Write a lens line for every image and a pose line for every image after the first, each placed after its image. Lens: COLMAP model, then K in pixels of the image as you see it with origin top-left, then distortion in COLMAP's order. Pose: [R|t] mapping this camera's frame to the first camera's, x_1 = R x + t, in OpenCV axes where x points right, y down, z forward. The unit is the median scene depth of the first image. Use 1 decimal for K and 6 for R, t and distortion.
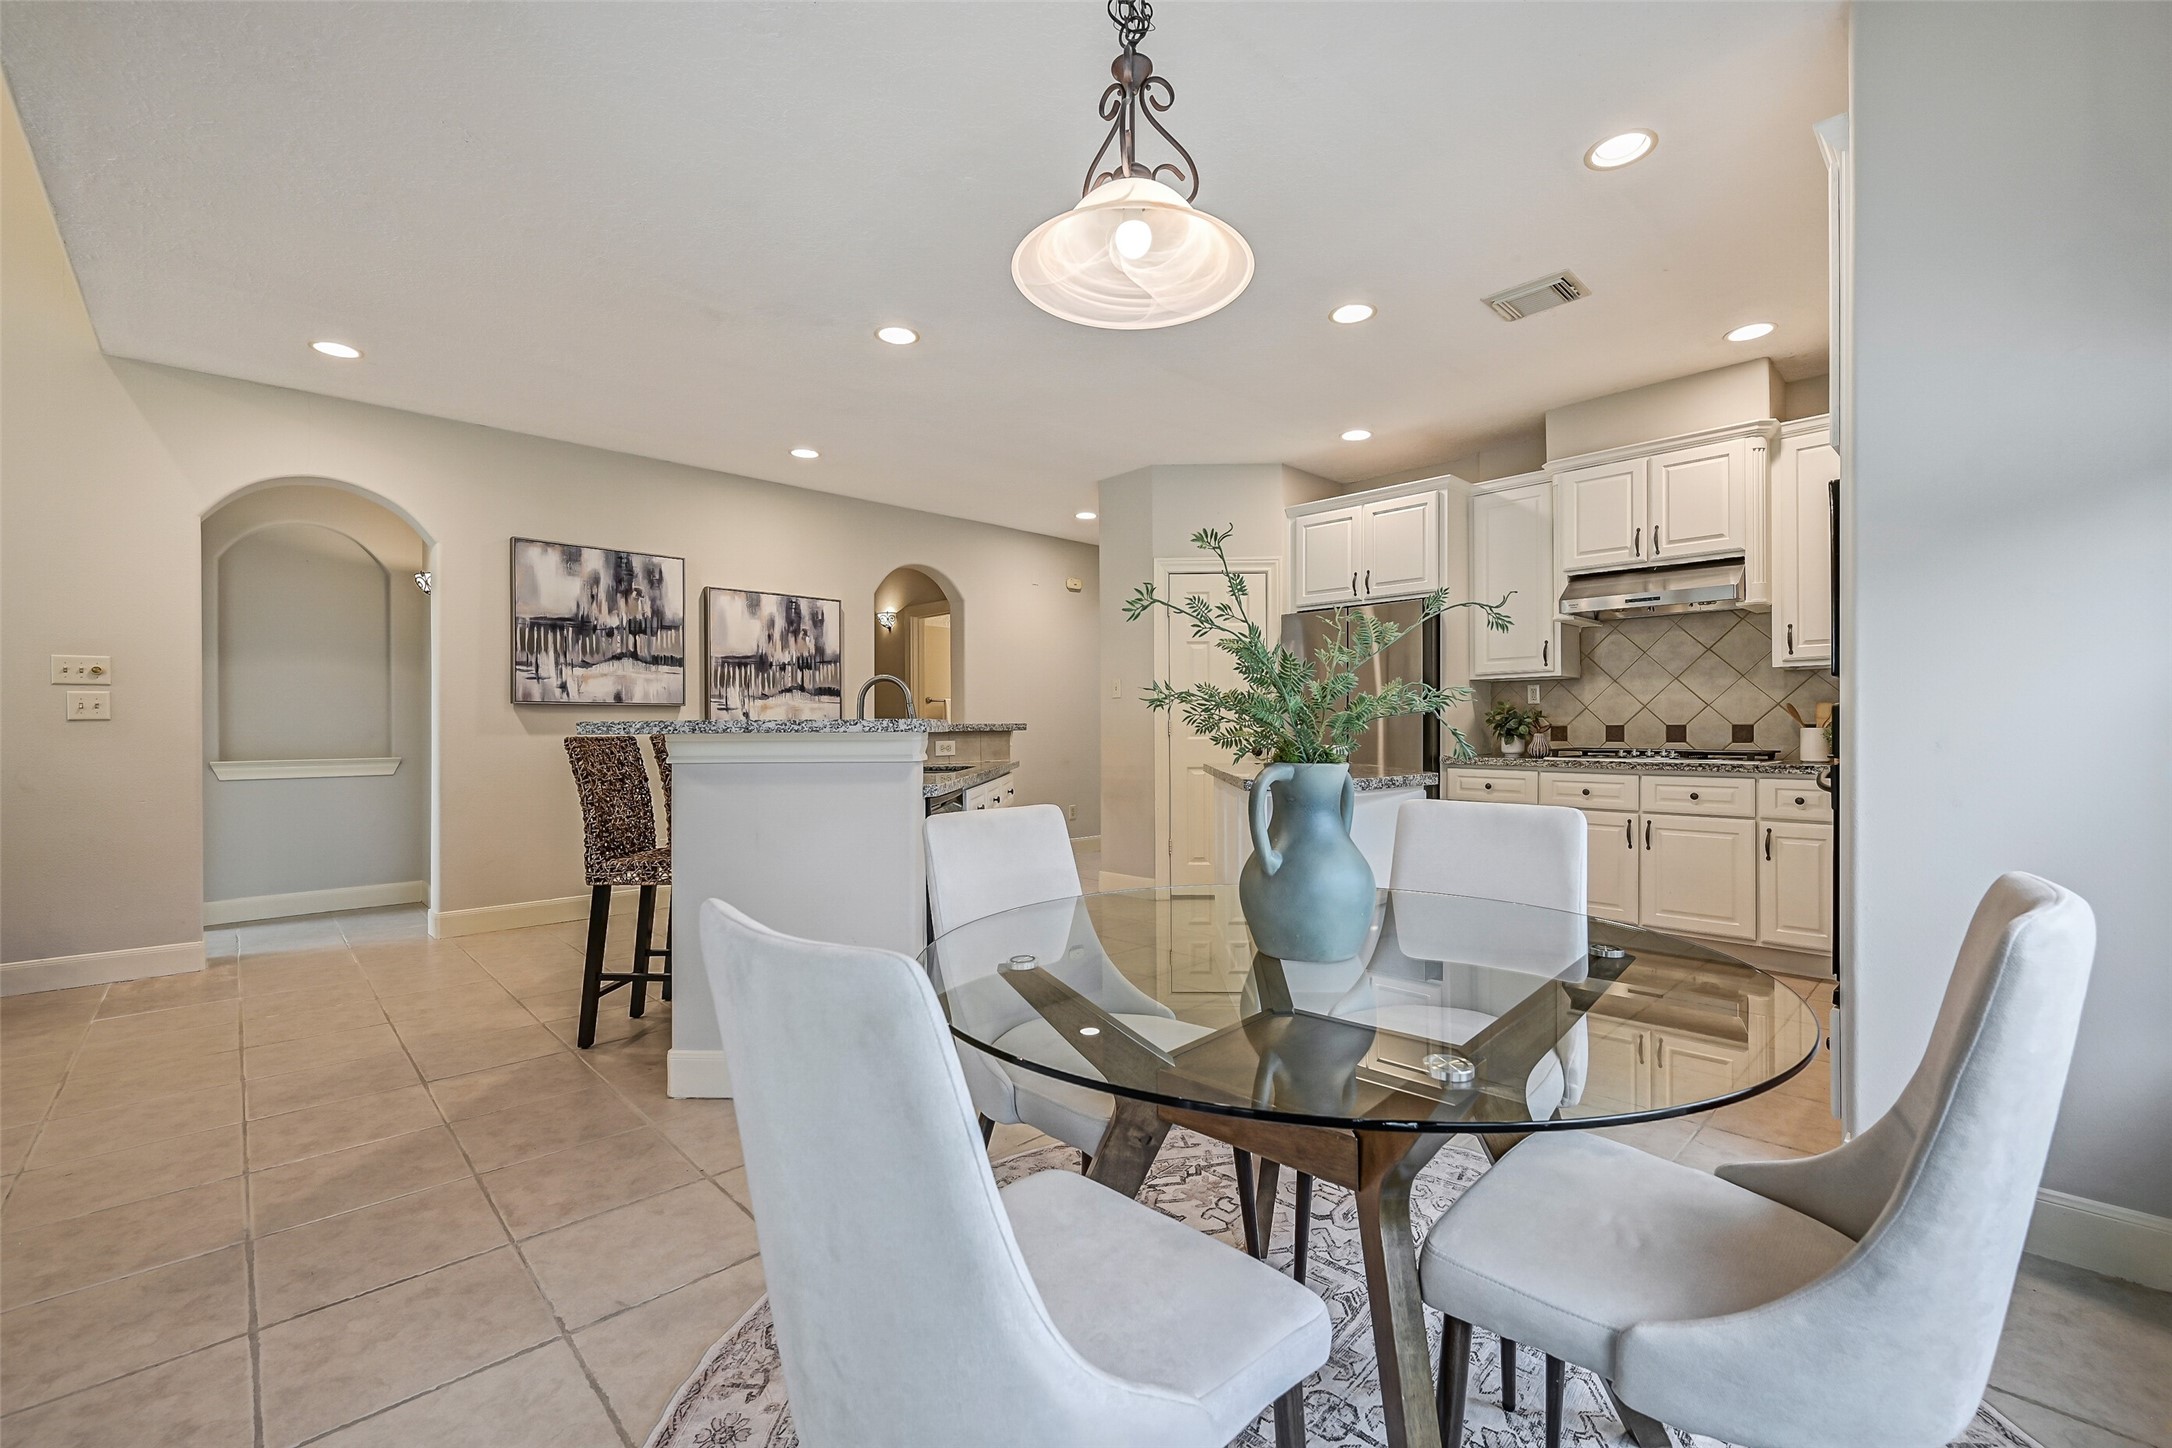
lens RADIAL K [[900.6, 0, 1093.1], [0, 900.6, 728.5], [0, 0, 1]] dist [-0.001948, -0.000062]
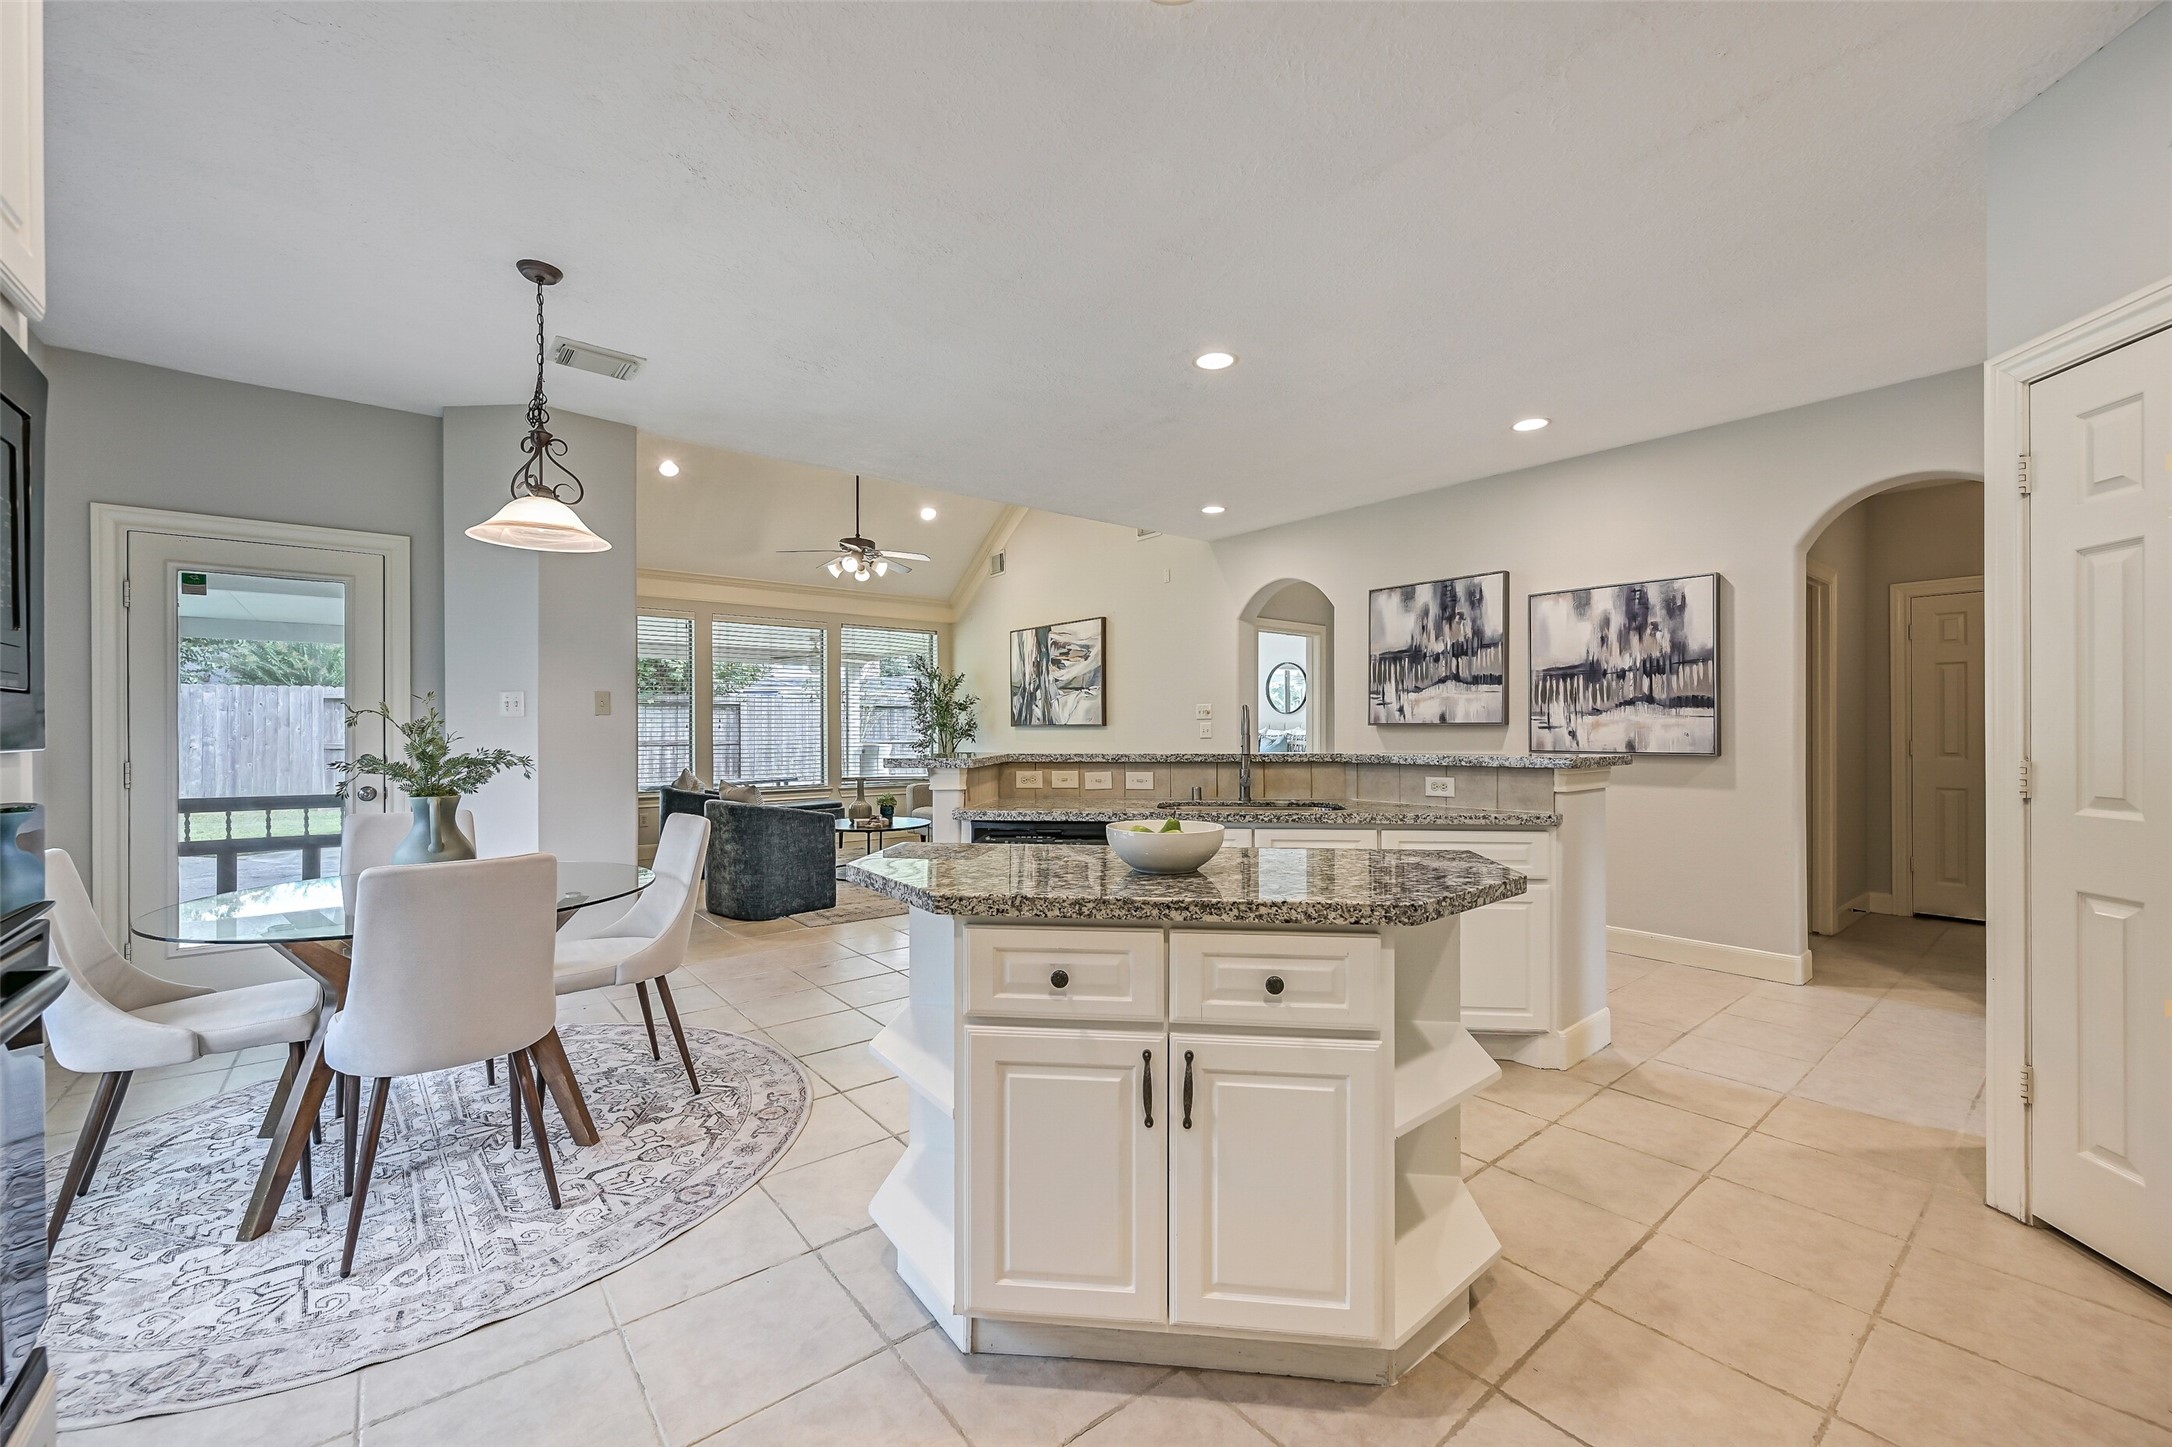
lens RADIAL K [[851.3, 0, 1094.5], [0, 851.3, 727.3], [0, 0, 1]] dist [0.000580, -0.000298]
pose [[-0.078871, 0.003876, -0.996877, 0.498084], [0.003286, 0.999988, 0.003628, -0.027802], [0.996879, -0.002990, -0.078883, 0.650766]]
